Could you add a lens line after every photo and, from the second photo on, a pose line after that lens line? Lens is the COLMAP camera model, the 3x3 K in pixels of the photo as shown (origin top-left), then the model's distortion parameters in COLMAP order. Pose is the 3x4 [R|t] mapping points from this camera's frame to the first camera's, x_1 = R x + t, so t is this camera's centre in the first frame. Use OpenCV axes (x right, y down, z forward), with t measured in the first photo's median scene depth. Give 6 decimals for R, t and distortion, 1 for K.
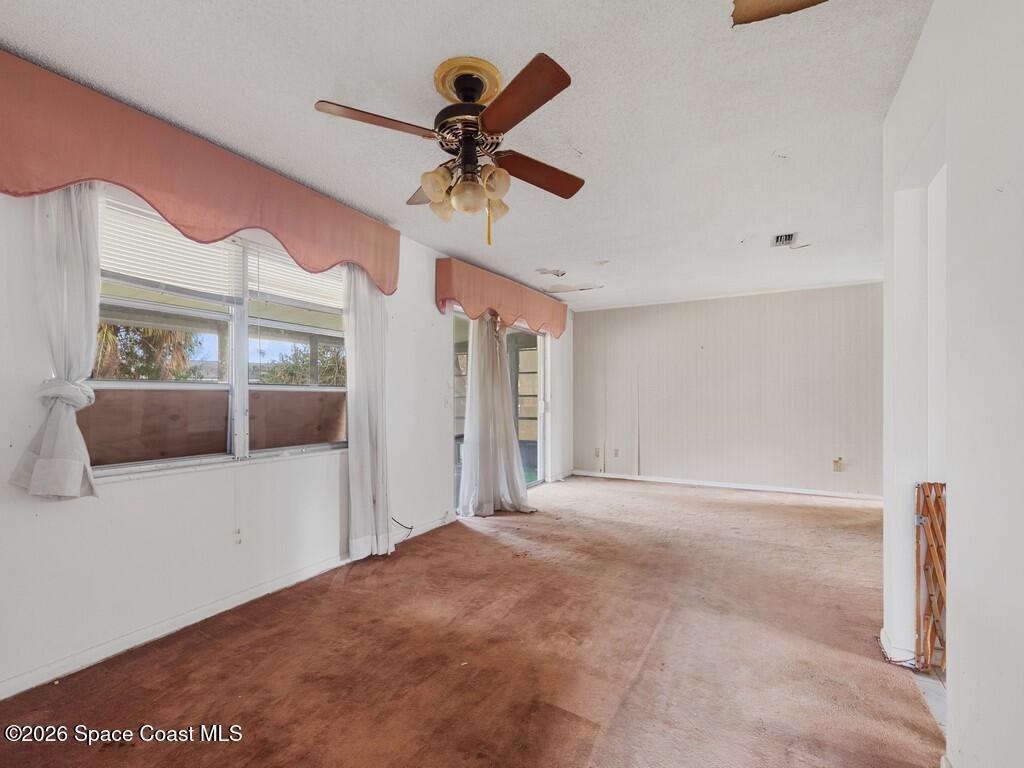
lens RADIAL K [[454.1, 0, 509.8], [0, 454.1, 393.4], [0, 0, 1]] dist [0.010778, -0.000920]
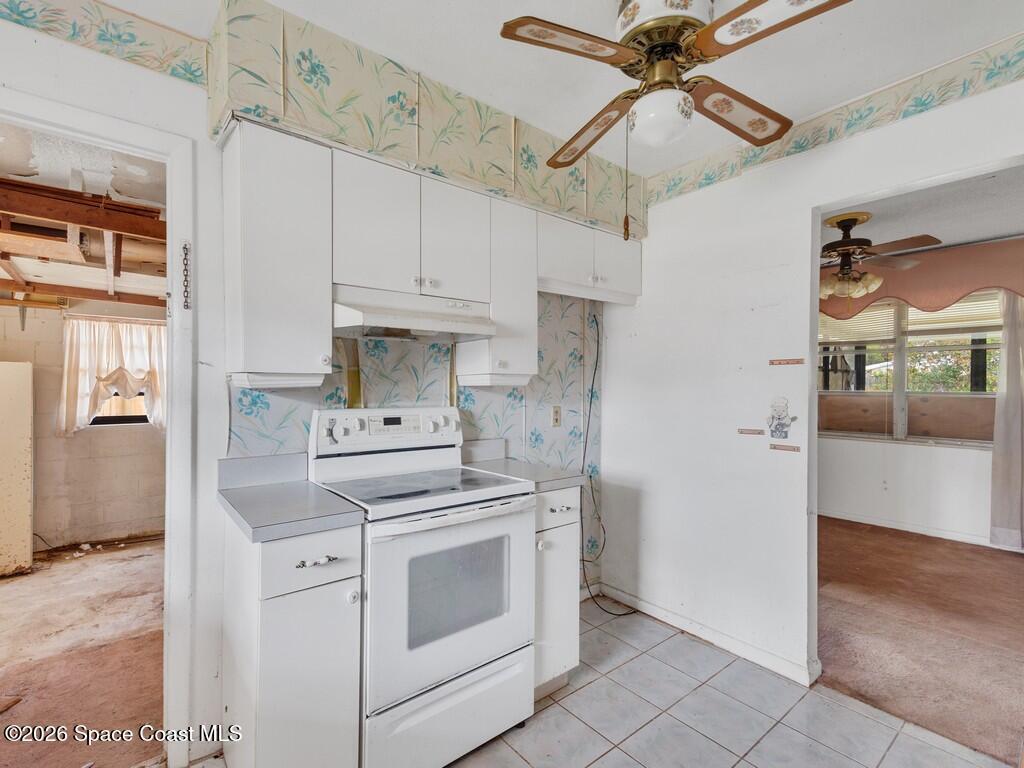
lens RADIAL K [[477.3, 0, 509.9], [0, 477.3, 391.7], [0, 0, 1]] dist [0.016081, -0.003462]
pose [[-0.349361, 0.008144, -0.936953, 1.457639], [0.003039, 0.999967, 0.007559, -0.039289], [0.936983, -0.000207, -0.349375, 0.329055]]
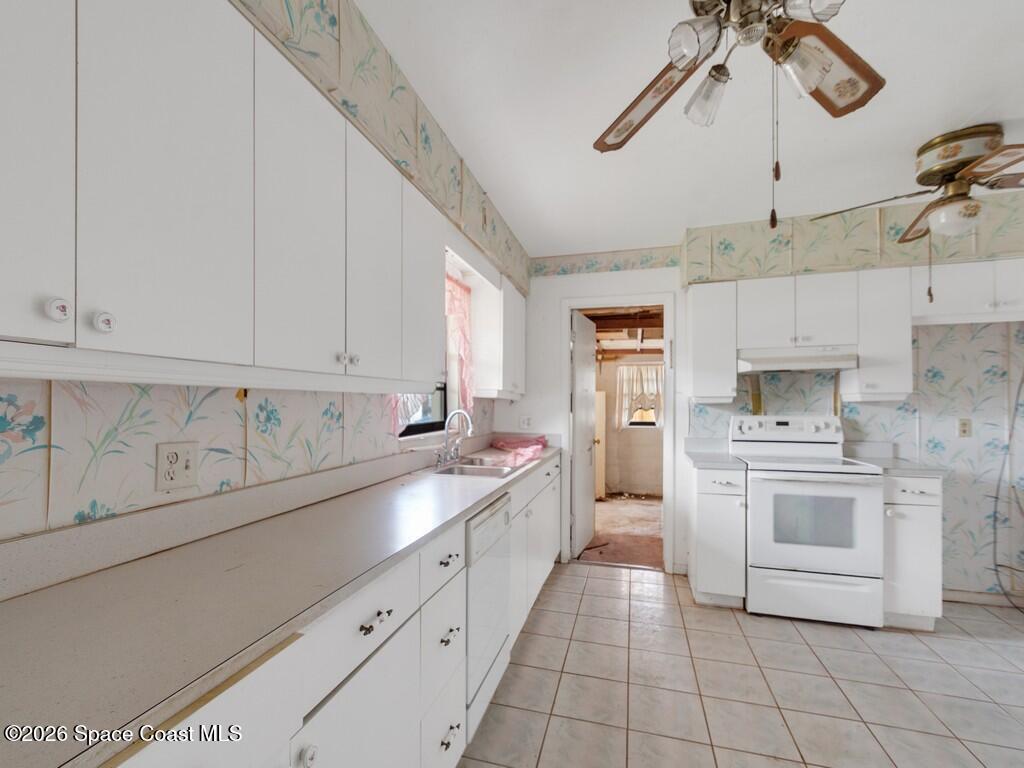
lens RADIAL K [[454.1, 0, 491.8], [0, 454.1, 405.0], [0, 0, 1]] dist [0.010778, -0.000920]
pose [[-0.975141, 0.004052, -0.221549, 1.821508], [0.005311, 0.999973, -0.005087, -0.033611], [0.221523, -0.006137, -0.975136, 0.893689]]
